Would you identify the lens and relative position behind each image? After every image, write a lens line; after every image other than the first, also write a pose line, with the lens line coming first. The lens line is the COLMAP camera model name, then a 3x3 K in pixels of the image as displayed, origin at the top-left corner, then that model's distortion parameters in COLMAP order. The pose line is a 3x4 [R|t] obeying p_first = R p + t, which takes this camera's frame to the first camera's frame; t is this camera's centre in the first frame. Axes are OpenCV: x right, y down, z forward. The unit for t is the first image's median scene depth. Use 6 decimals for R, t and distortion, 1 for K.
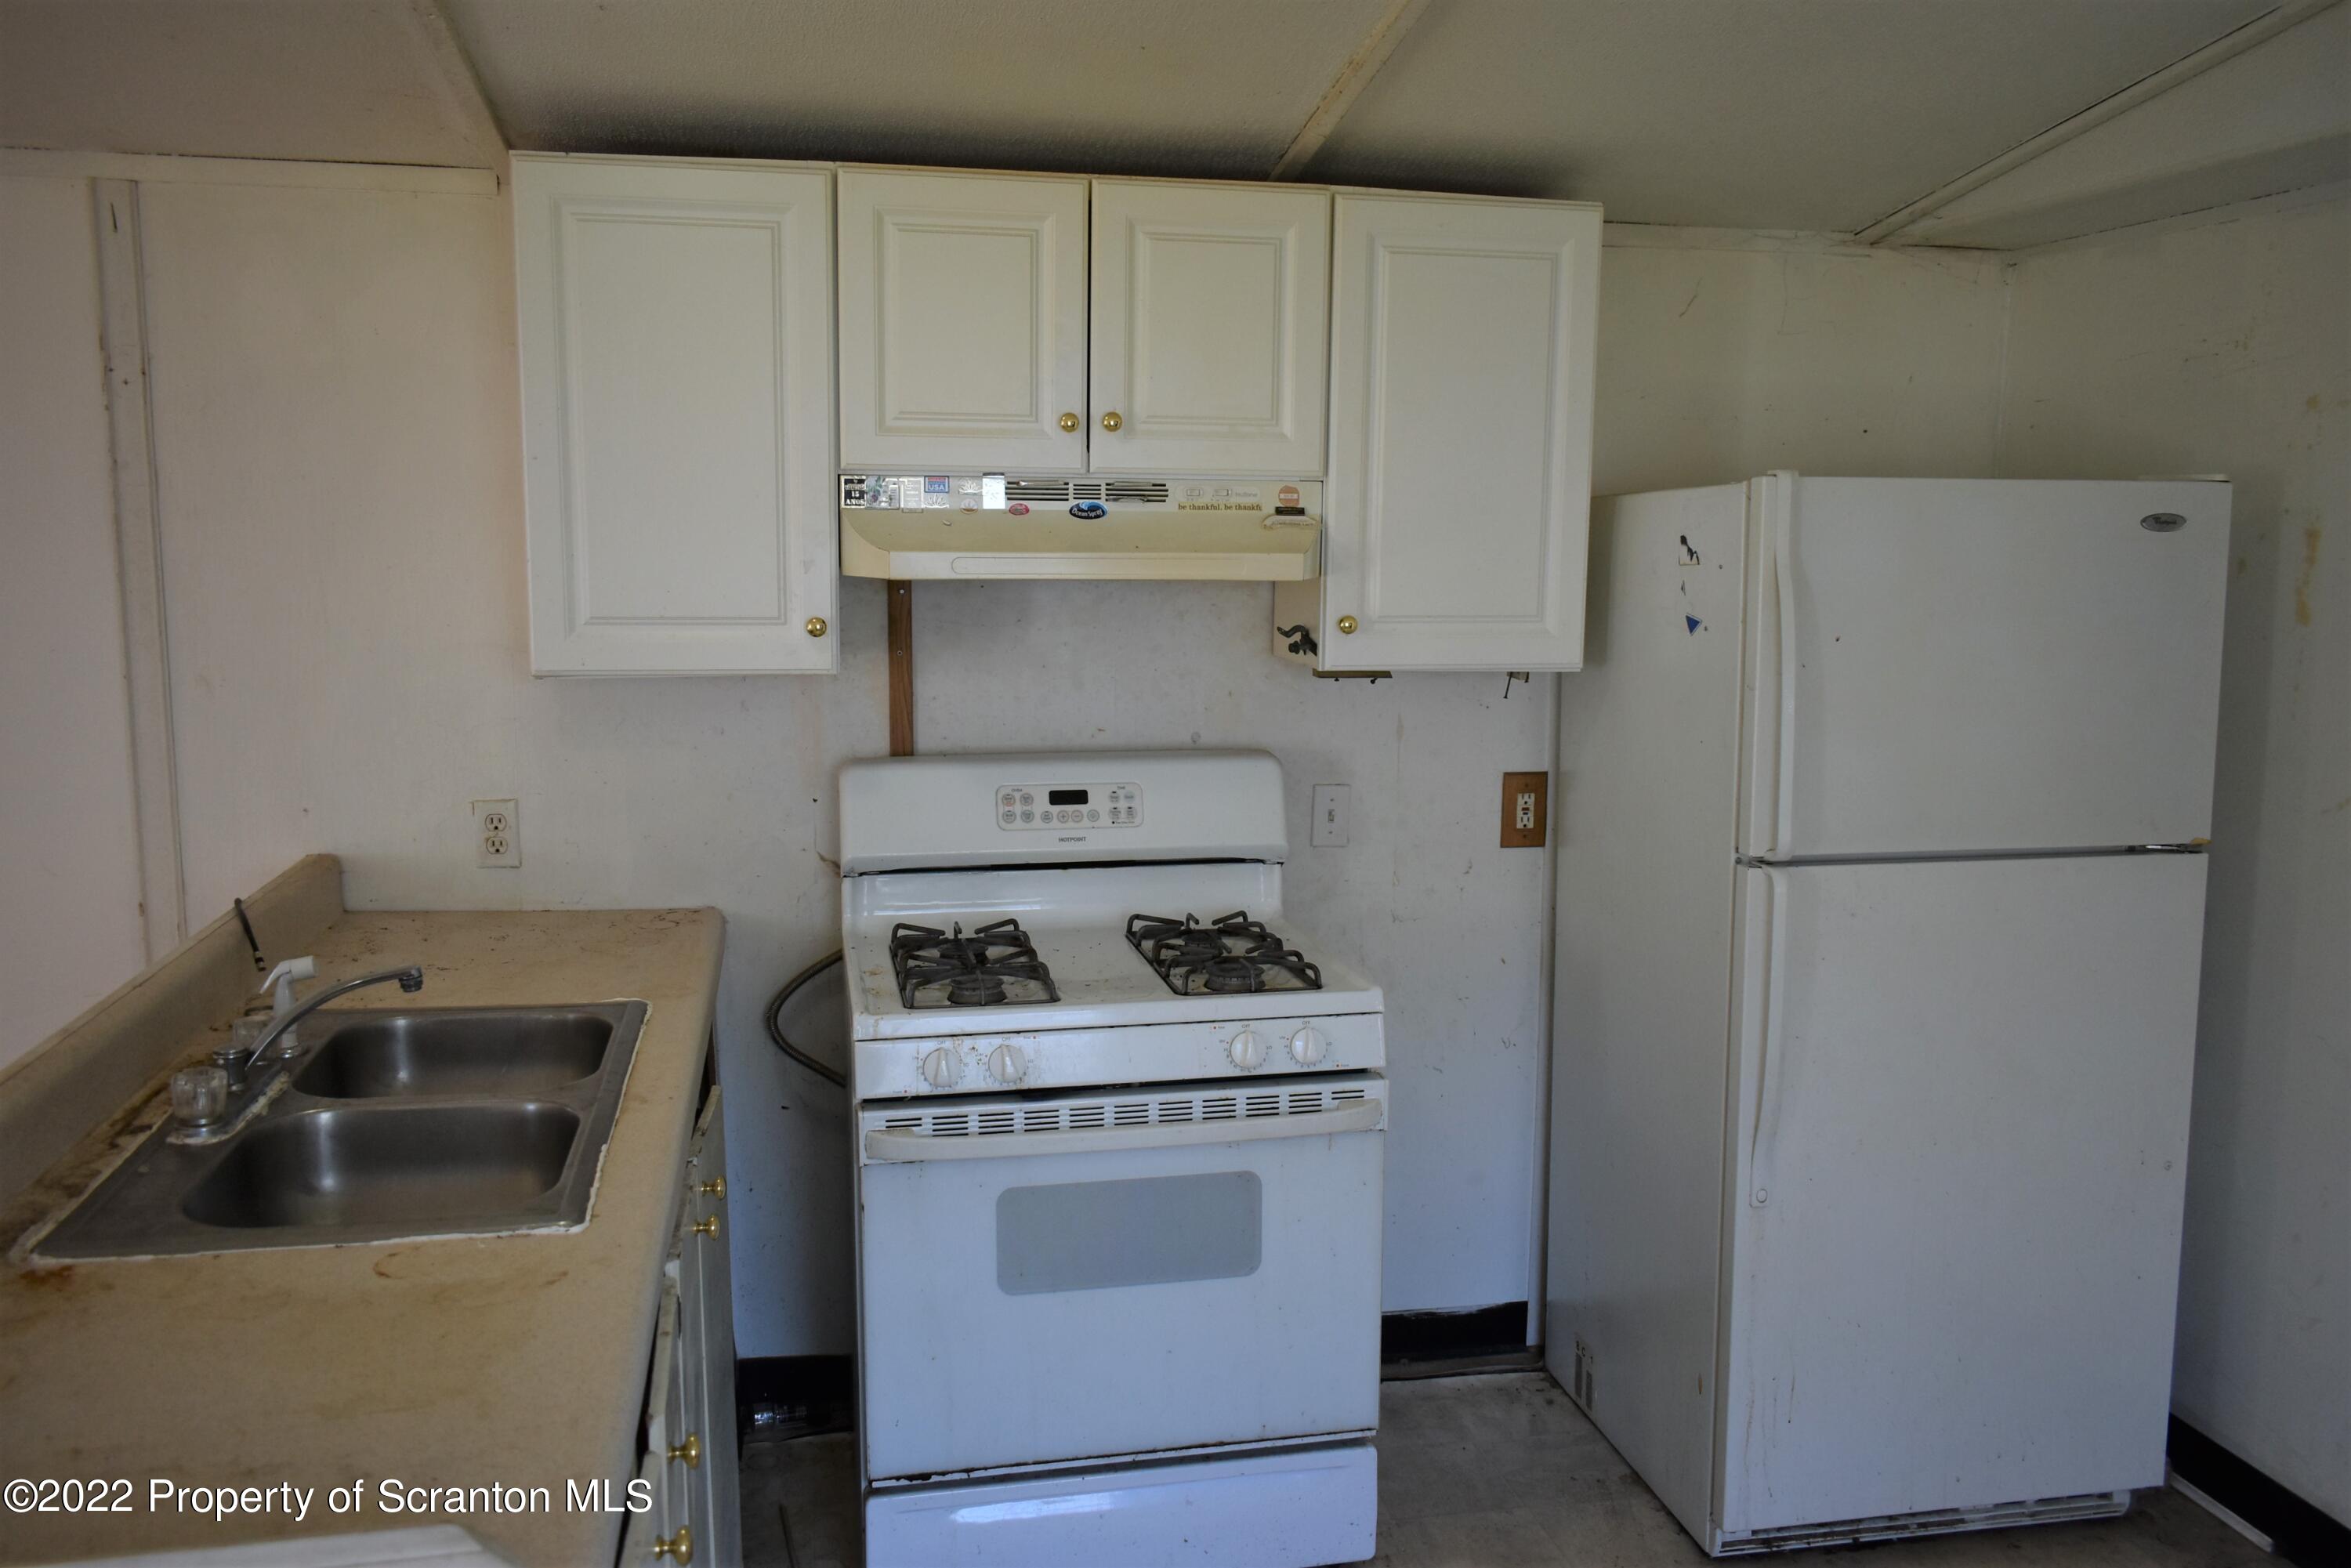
lens RADIAL K [[1859.5, 0, 1175.6], [0, 1859.5, 787.1], [0, 0, 1]] dist [-0.018381, -0.005579]
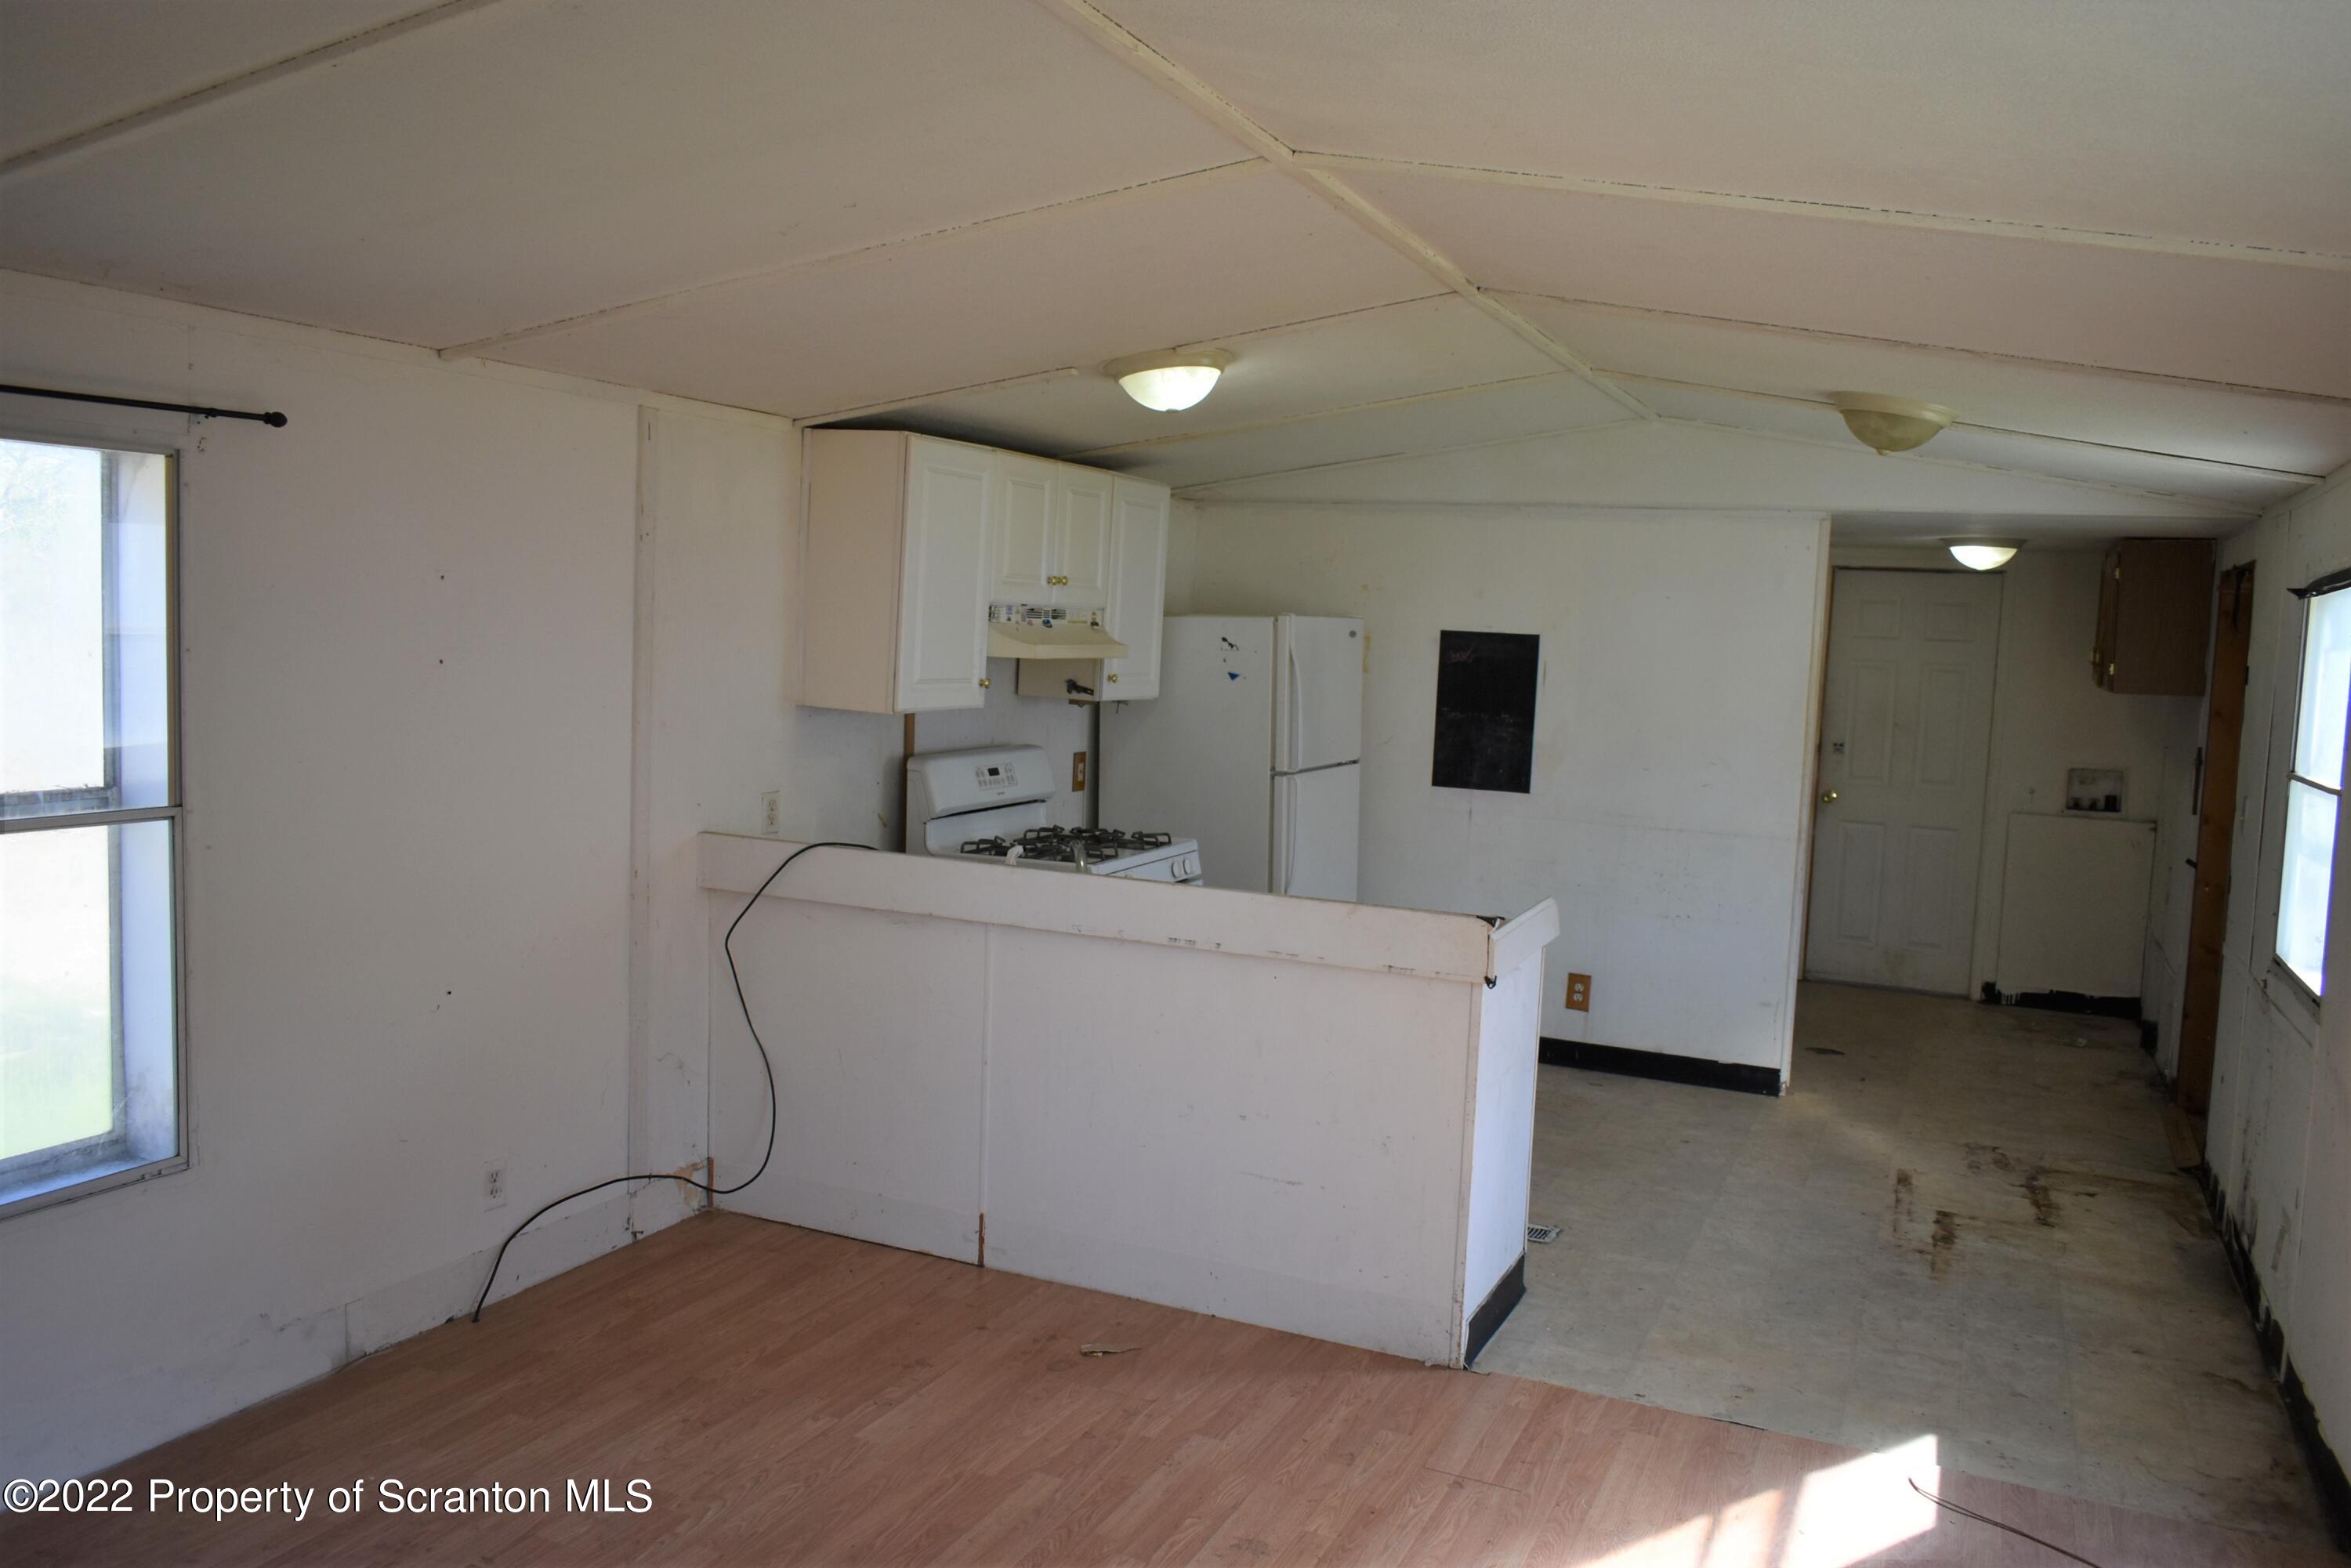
lens RADIAL K [[1859.5, 0, 1173.0], [0, 1859.5, 782.4], [0, 0, 1]] dist [-0.018381, -0.005579]
pose [[0.579182, -0.058224, 0.813116, -1.619442], [0.082803, 0.996489, 0.012374, 0.008595], [-0.810982, 0.060161, 0.581970, -0.269048]]
